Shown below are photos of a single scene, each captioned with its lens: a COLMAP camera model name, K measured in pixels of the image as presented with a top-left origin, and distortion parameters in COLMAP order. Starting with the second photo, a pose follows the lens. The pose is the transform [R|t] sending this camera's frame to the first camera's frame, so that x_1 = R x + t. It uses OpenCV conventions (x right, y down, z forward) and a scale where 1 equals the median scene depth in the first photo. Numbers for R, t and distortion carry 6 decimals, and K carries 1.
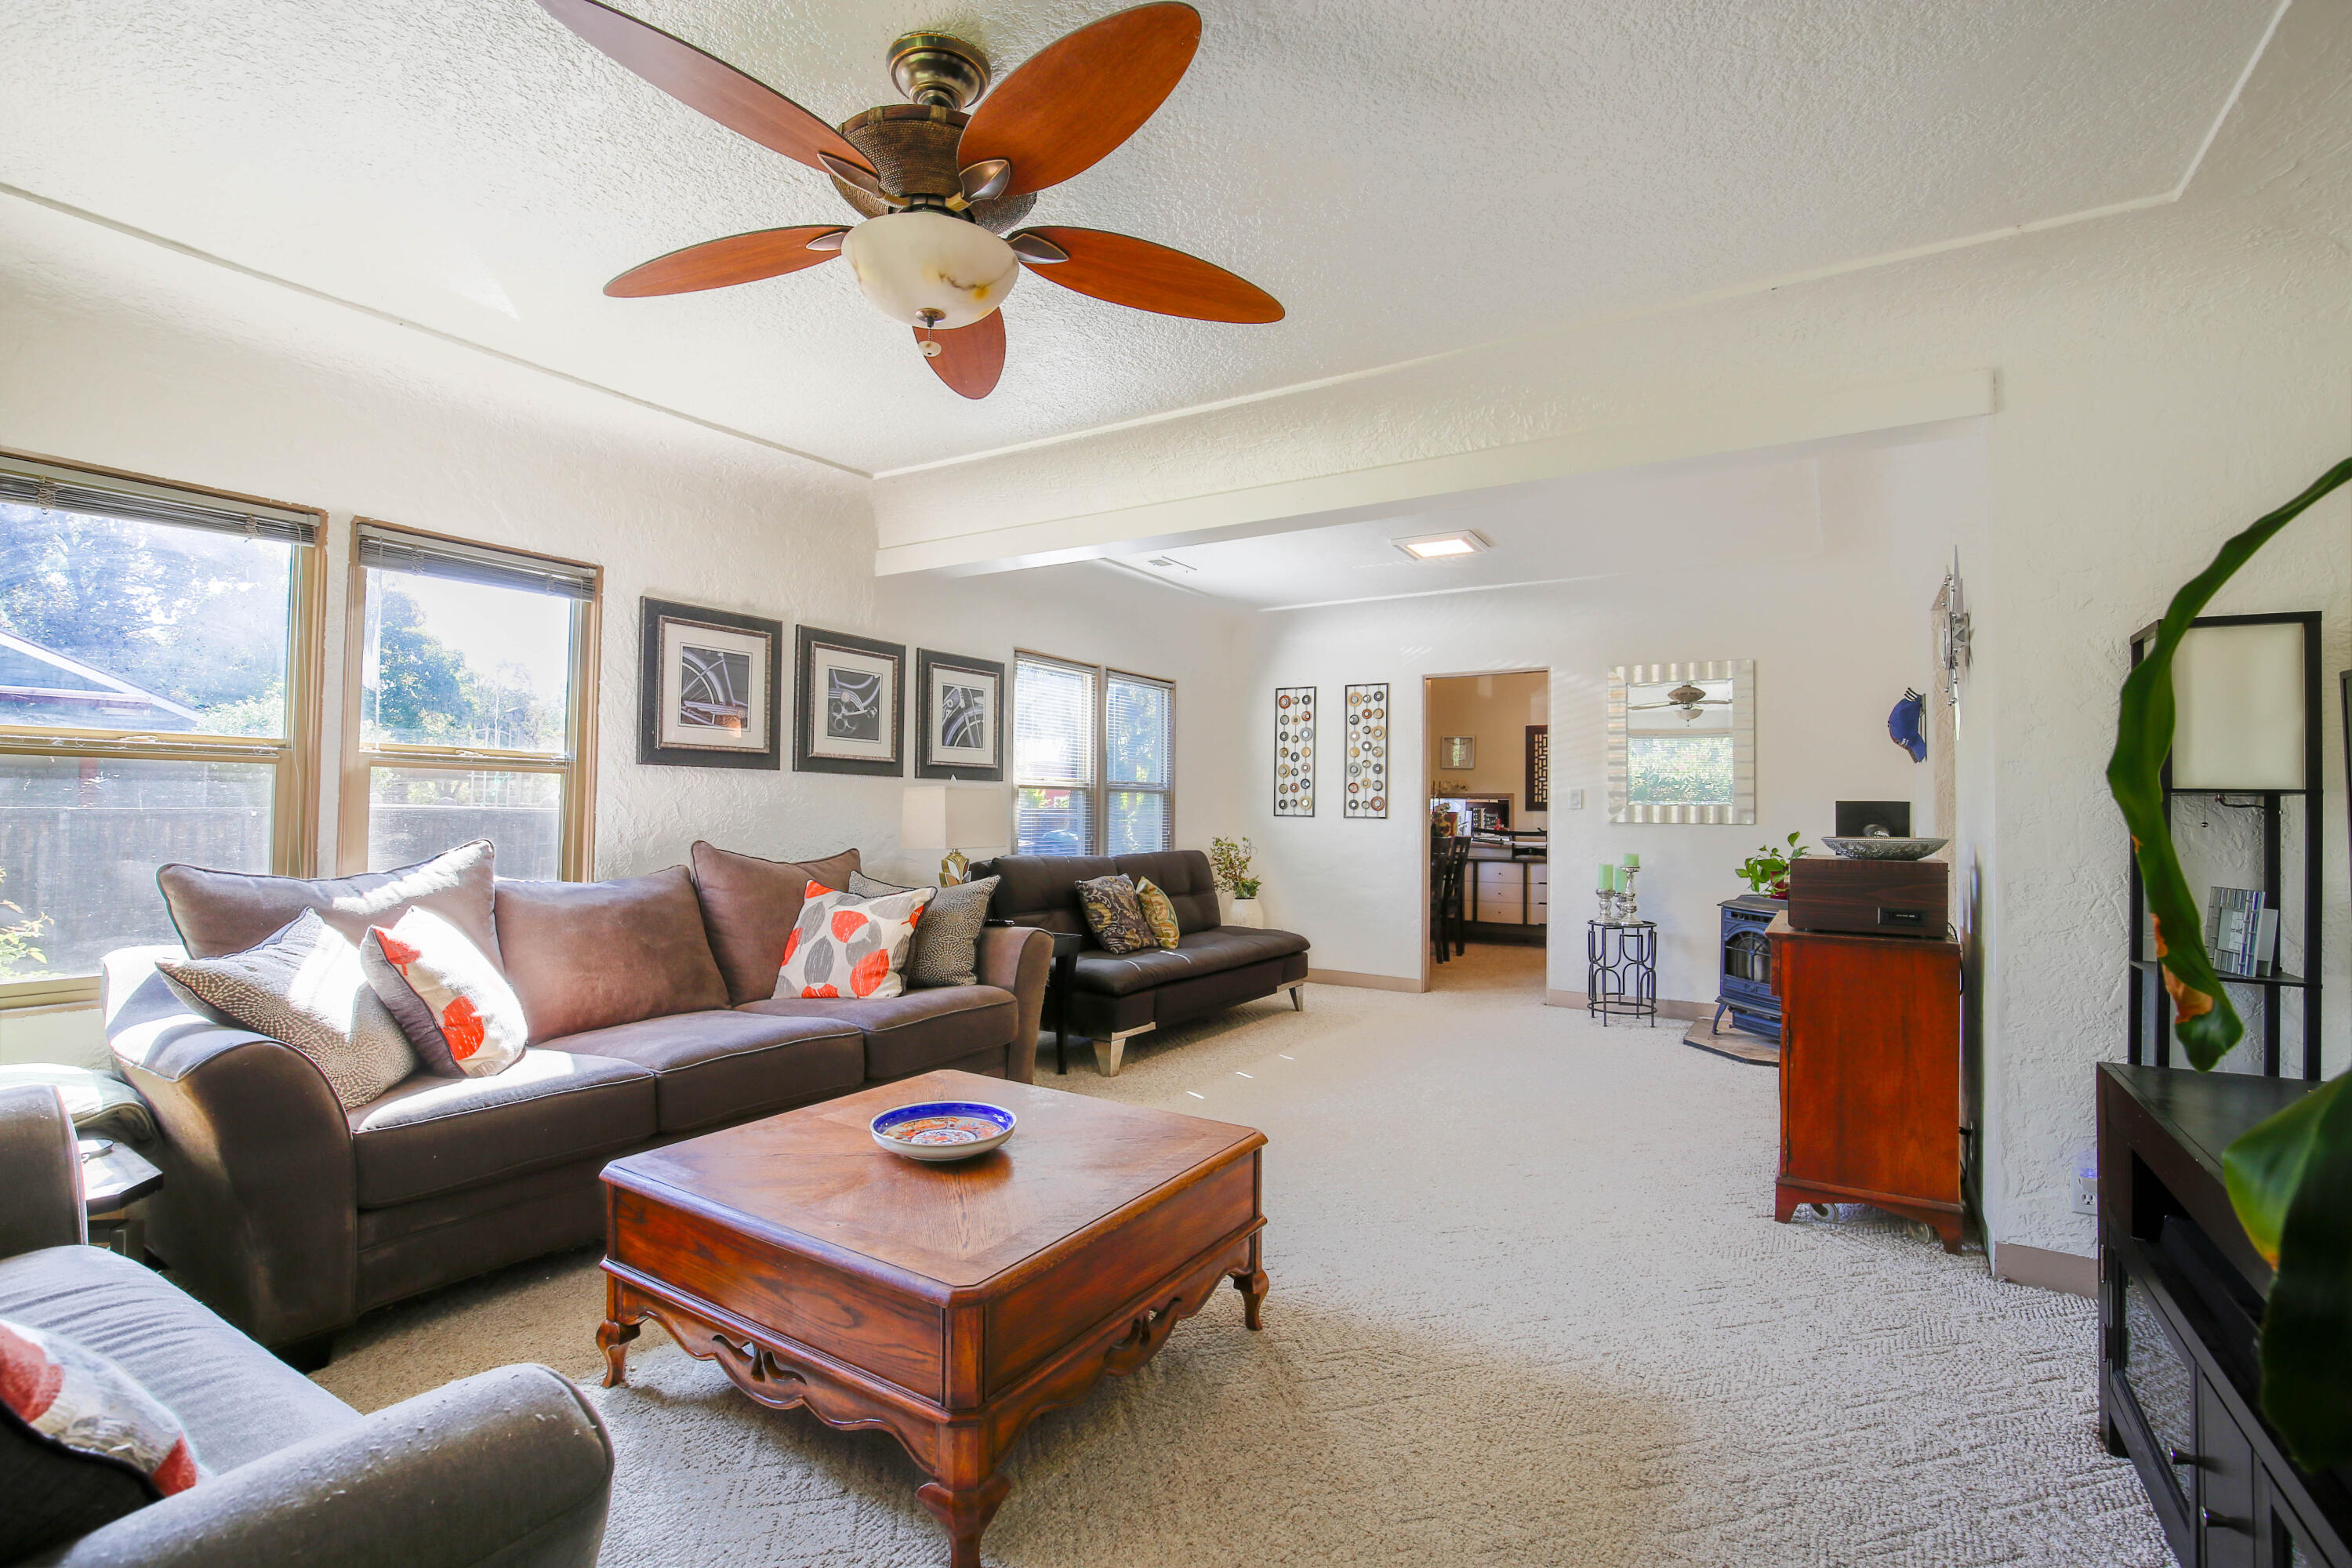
lens RADIAL K [[1083.9, 0, 1142.6], [0, 1083.9, 777.1], [0, 0, 1]] dist [-0.026585, 0.000425]
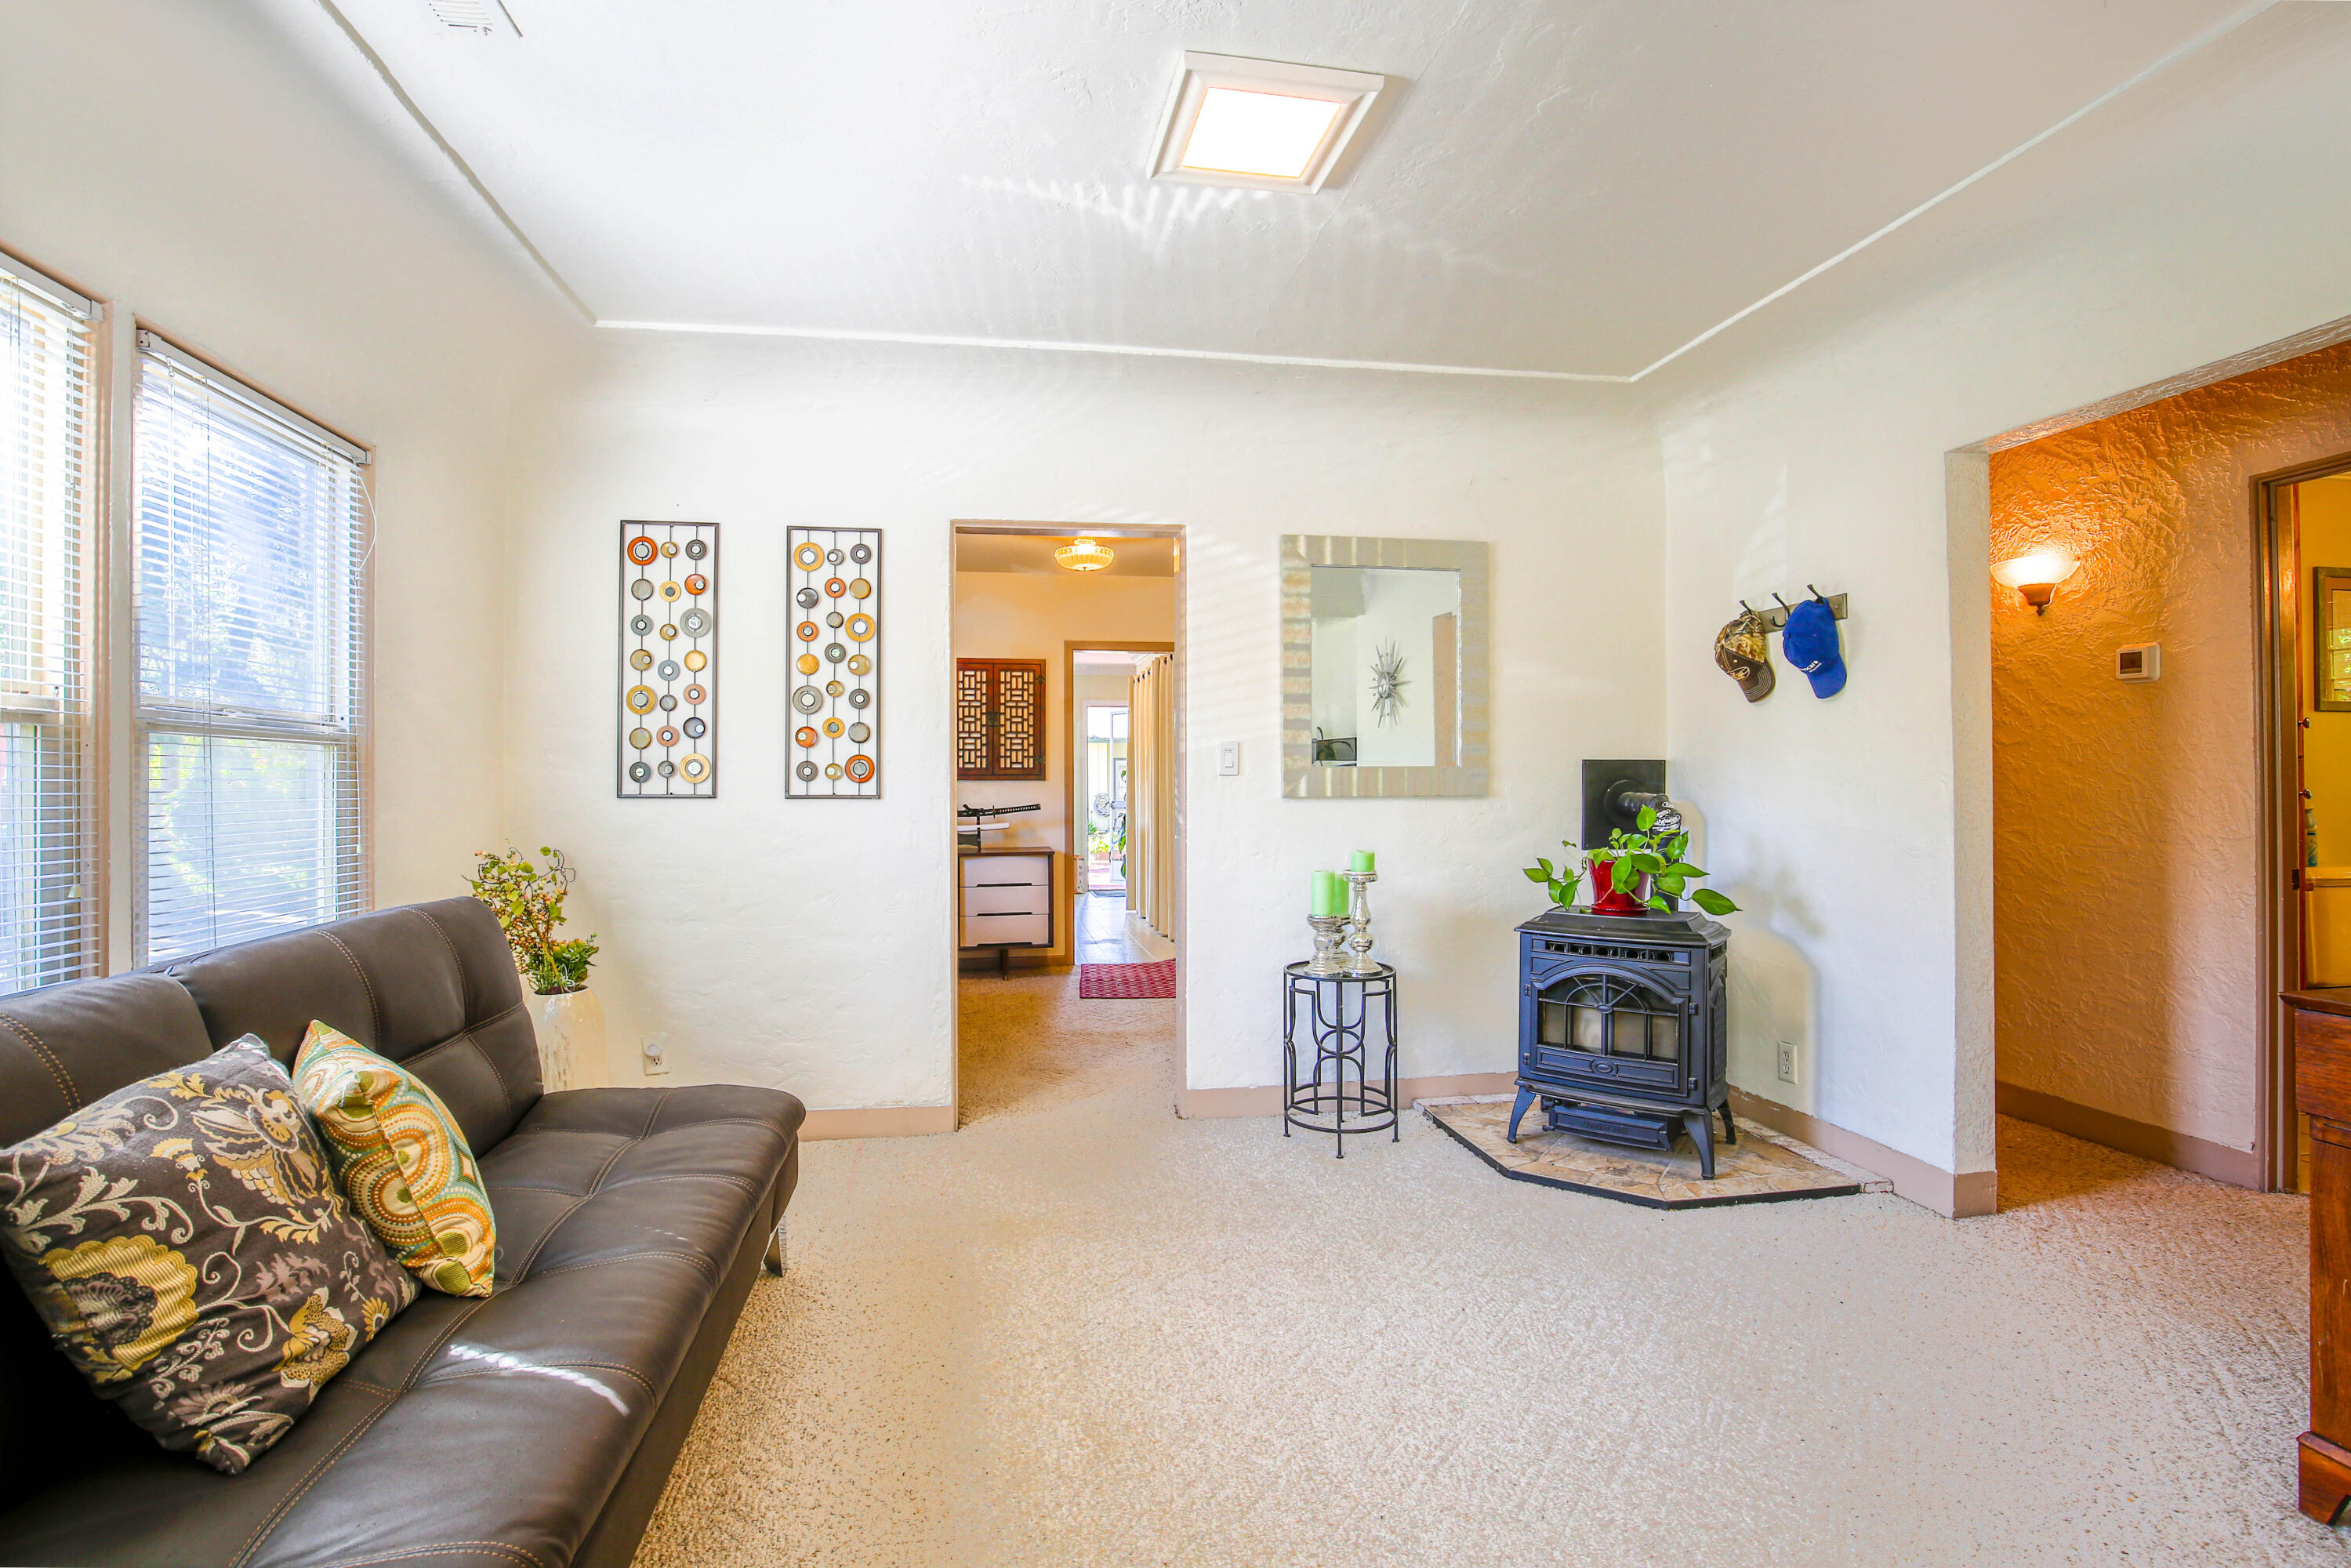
lens RADIAL K [[1083.5, 0, 1142.1], [0, 1083.5, 777.1], [0, 0, 1]] dist [-0.026585, 0.000425]
pose [[0.738745, -0.008651, 0.673929, -0.022919], [-0.007068, 0.999763, 0.020581, 0.017098], [-0.673948, -0.019967, 0.738509, 0.541474]]
